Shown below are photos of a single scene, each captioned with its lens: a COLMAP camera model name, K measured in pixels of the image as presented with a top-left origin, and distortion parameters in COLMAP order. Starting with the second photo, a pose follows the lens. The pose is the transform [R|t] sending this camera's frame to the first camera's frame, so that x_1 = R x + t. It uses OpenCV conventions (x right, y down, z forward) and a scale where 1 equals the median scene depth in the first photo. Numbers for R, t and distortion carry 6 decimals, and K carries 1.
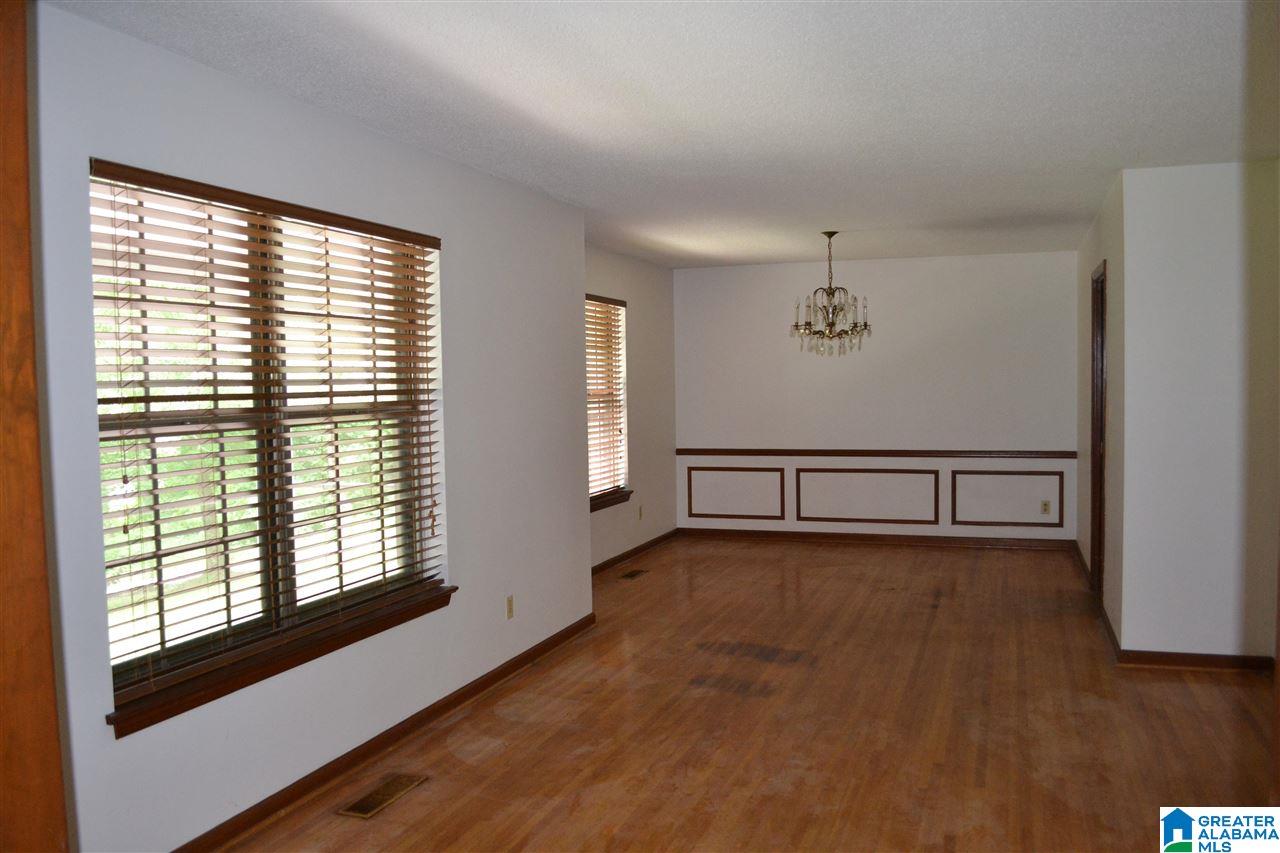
lens RADIAL K [[1028.9, 0, 640.0], [0, 1028.9, 426.5], [0, 0, 1]] dist [-0.084298, 0.000284]
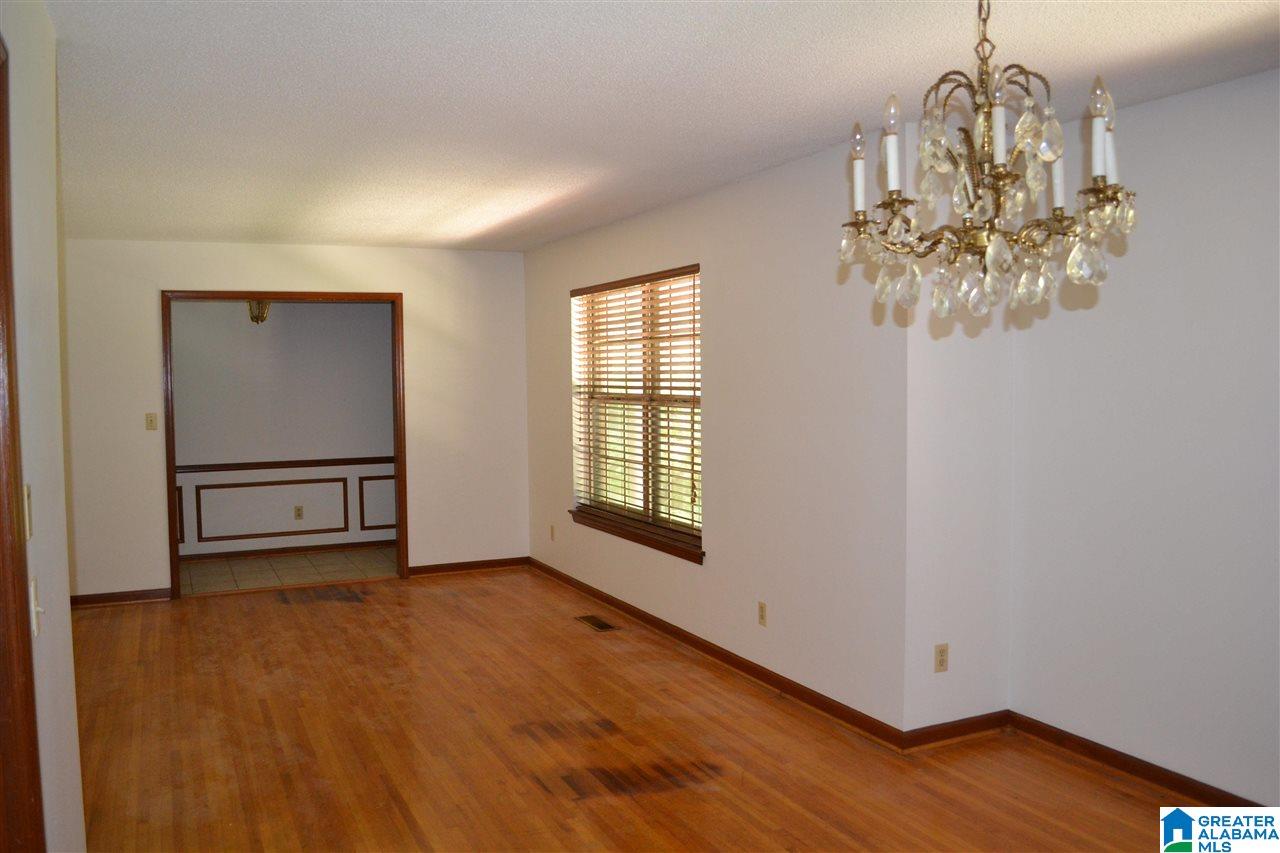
lens RADIAL K [[1028.9, 0, 640.0], [0, 1028.9, 426.5], [0, 0, 1]] dist [-0.084298, 0.000284]
pose [[-0.708208, 0.058702, -0.703559, 0.755065], [-0.010780, 0.995522, 0.093912, -0.109849], [0.705922, 0.074094, -0.704404, 1.898580]]
